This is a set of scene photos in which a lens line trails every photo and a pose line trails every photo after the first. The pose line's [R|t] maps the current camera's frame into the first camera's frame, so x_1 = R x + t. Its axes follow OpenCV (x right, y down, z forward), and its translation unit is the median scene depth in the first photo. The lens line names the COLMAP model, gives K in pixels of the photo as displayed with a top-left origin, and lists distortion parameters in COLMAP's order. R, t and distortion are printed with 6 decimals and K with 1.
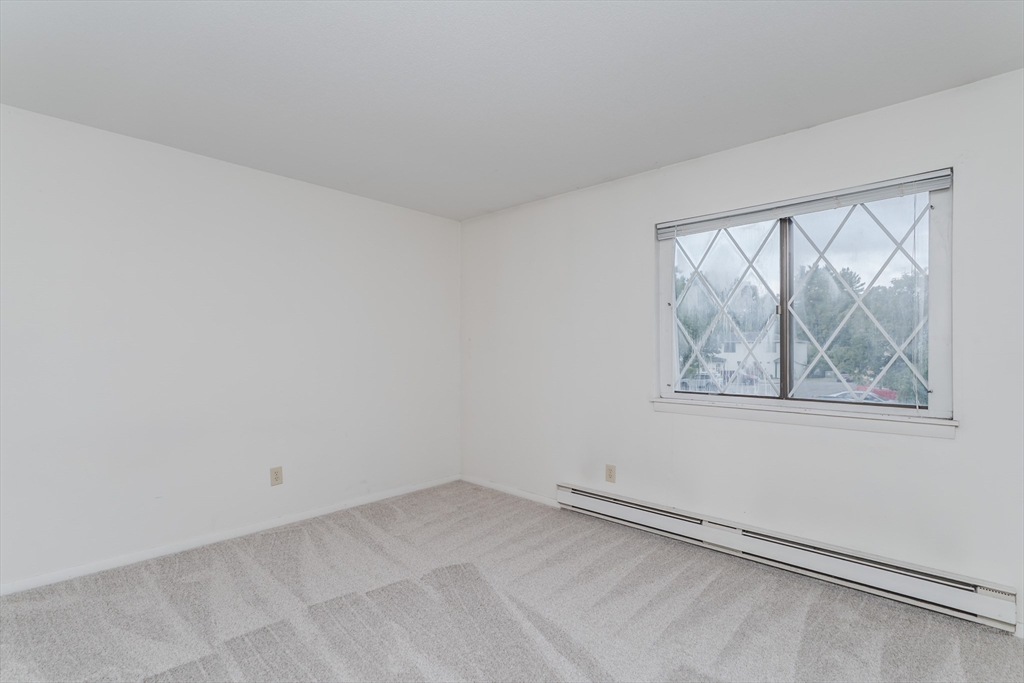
lens RADIAL K [[453.0, 0, 512.1], [0, 453.0, 342.3], [0, 0, 1]] dist [0.030951, -0.001853]
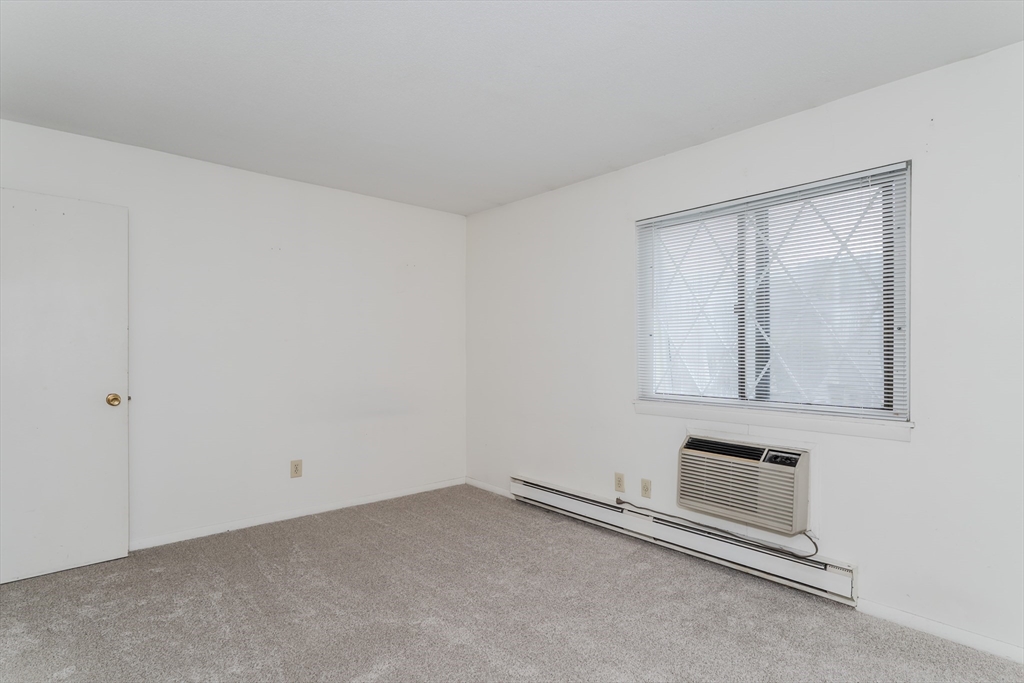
lens RADIAL K [[560.8, 0, 514.3], [0, 560.8, 337.9], [0, 0, 1]] dist [-0.010882, 0.001442]
pose [[0.983338, -0.002733, -0.181767, 0.345305], [0.001909, 0.999987, -0.004712, -0.003404], [0.181778, 0.004287, 0.983330, -0.280726]]
